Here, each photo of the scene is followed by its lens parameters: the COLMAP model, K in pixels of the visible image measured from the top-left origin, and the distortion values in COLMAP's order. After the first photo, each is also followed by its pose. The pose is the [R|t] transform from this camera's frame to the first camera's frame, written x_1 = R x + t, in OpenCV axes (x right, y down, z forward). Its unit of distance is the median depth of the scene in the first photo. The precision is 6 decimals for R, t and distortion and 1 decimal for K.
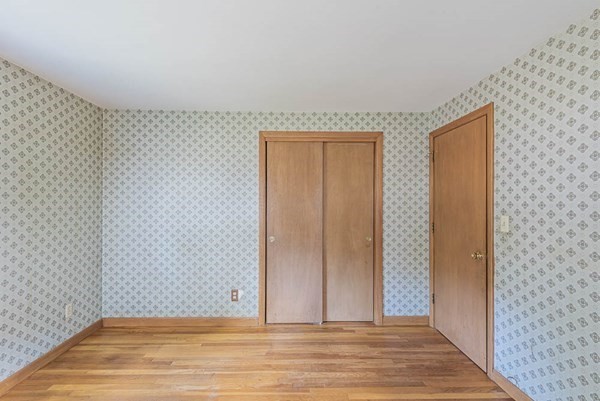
lens RADIAL K [[270.5, 0, 296.9], [0, 270.5, 199.9], [0, 0, 1]] dist [0.014174, -0.010158]
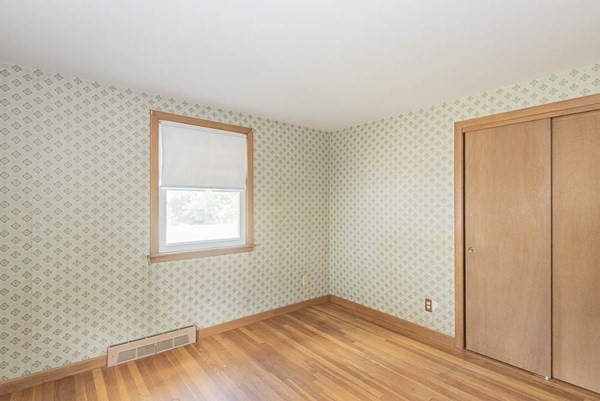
lens RADIAL K [[294.3, 0, 295.1], [0, 294.3, 202.4], [0, 0, 1]] dist [0.020798, -0.017002]
pose [[0.606230, -0.002271, -0.795286, 0.304701], [0.003079, 0.999995, -0.000508, -0.000479], [0.795283, -0.002141, 0.606234, 0.022962]]
